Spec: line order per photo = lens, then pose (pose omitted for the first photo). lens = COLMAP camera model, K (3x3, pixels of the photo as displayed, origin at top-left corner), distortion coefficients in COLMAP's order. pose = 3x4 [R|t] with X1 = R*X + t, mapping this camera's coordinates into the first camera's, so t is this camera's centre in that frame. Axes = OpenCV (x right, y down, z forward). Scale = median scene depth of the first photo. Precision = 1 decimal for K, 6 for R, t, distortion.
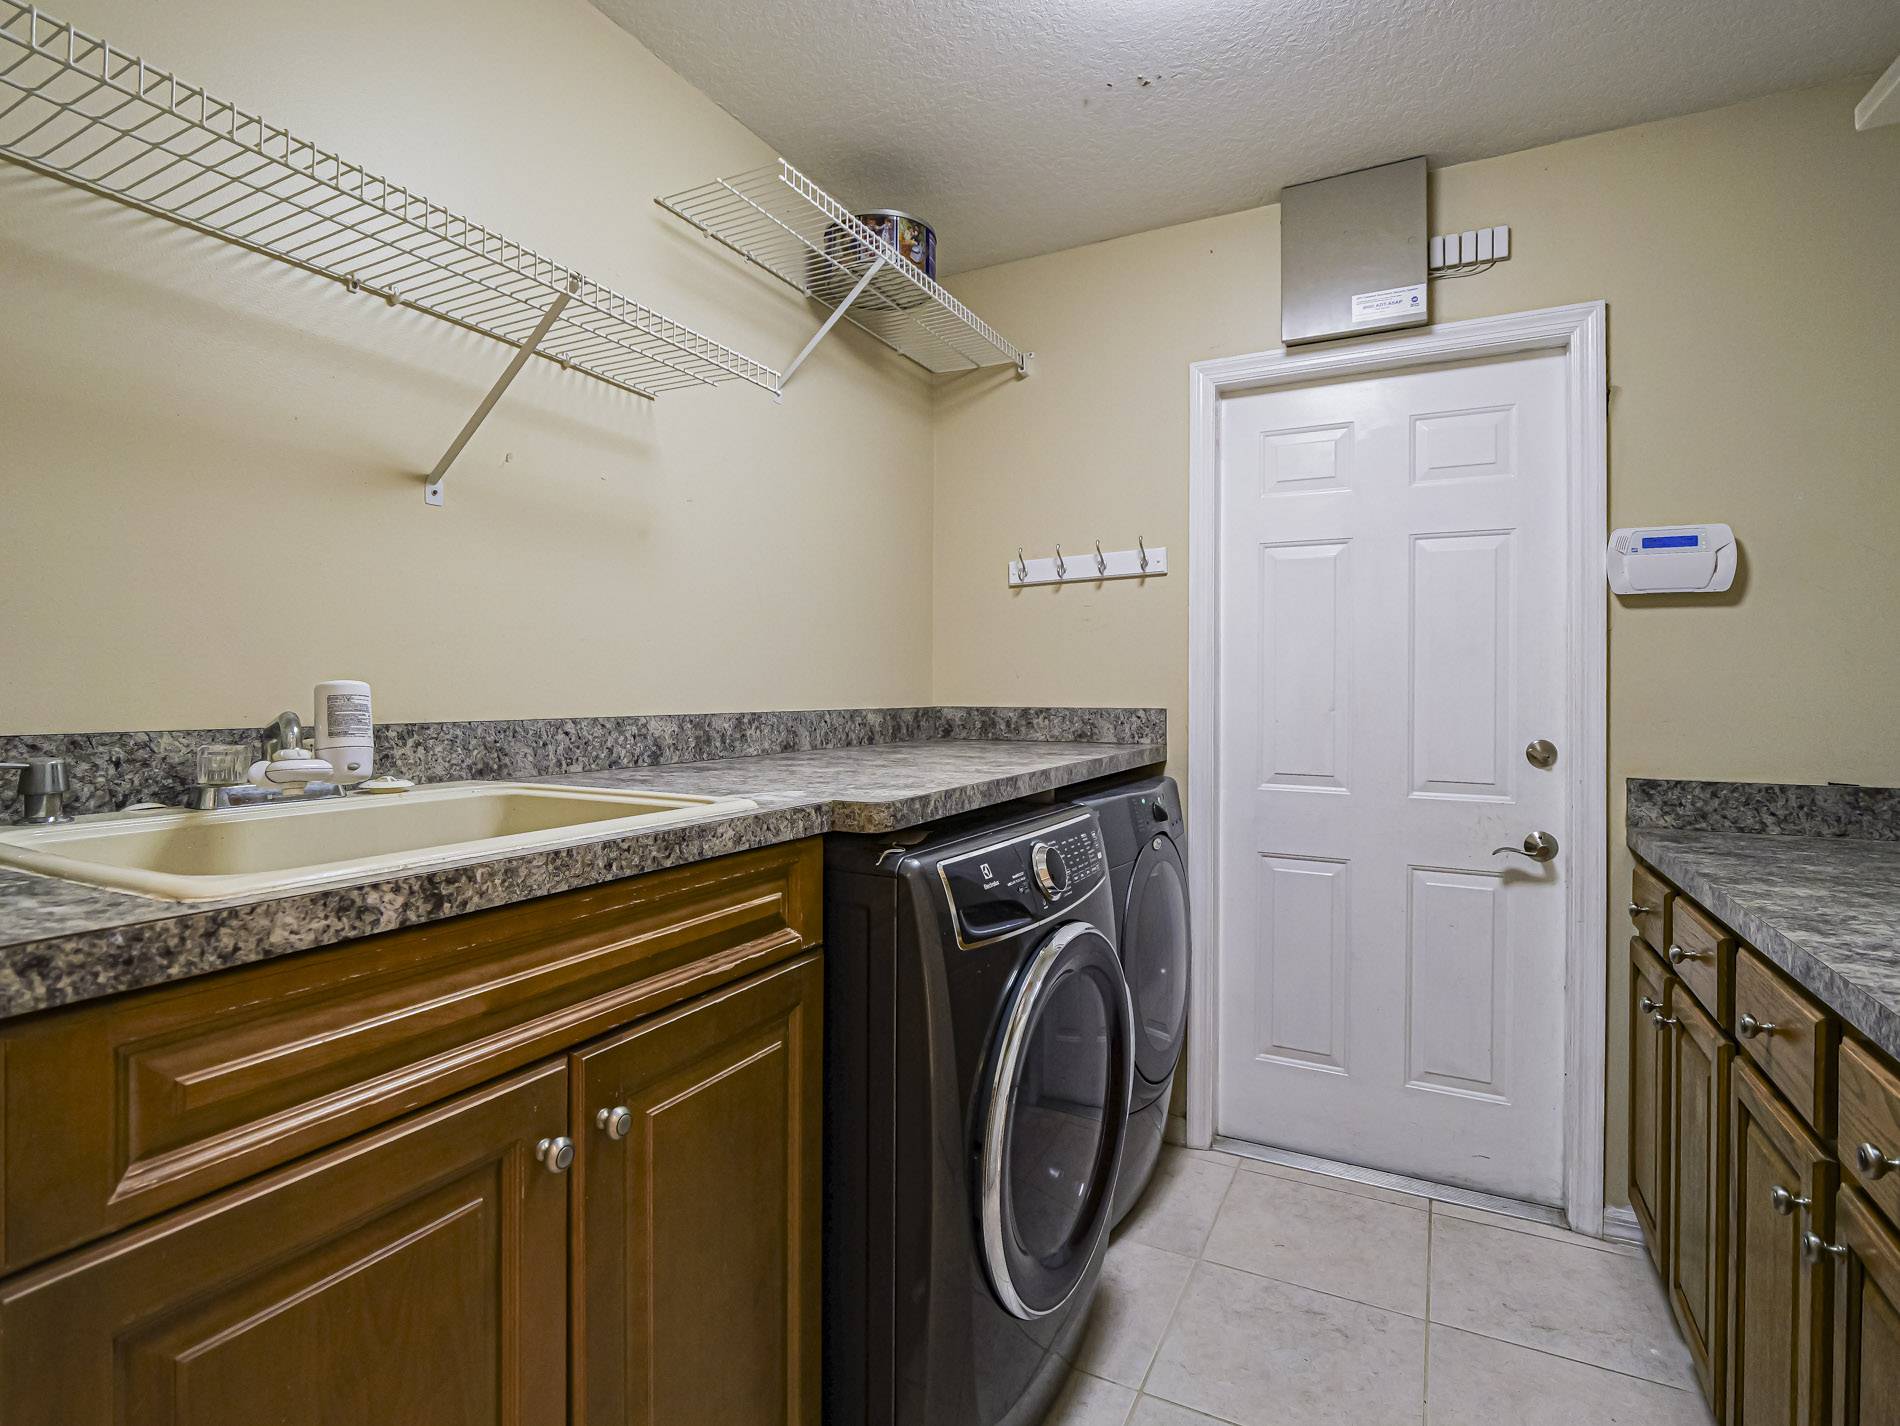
lens RADIAL K [[979.2, 0, 947.5], [0, 979.2, 700.2], [0, 0, 1]] dist [-0.000587, -0.001128]
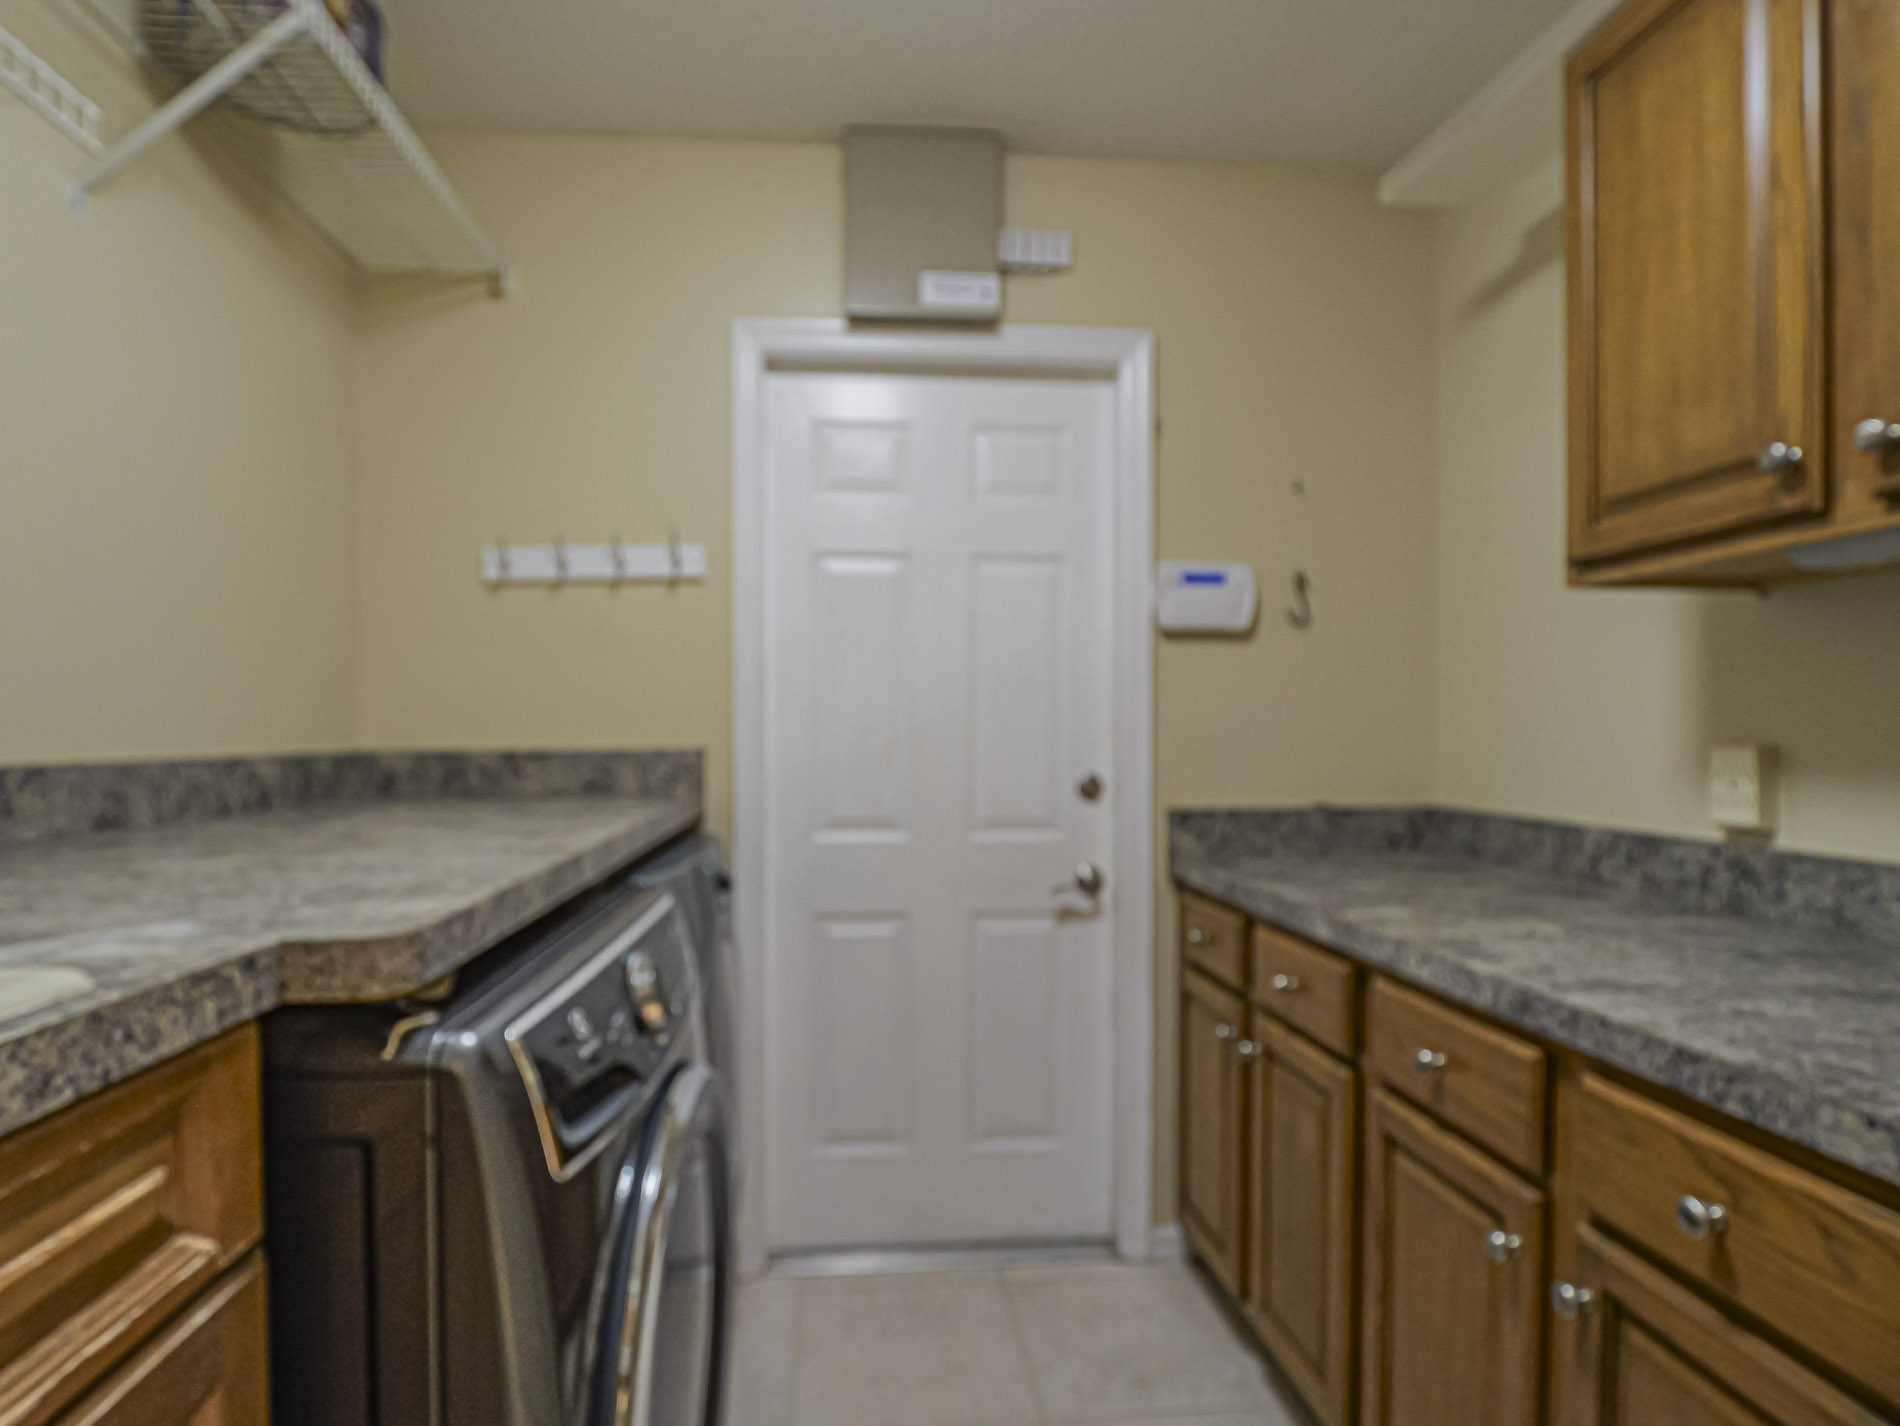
lens RADIAL K [[1000.9, 0, 946.7], [0, 1000.9, 755.9], [0, 0, 1]] dist [-0.006725, -0.000349]
pose [[0.841788, -0.019468, 0.539458, -0.063290], [0.012112, 0.999779, 0.017180, 0.003324], [-0.539673, -0.007928, 0.841838, 0.245542]]
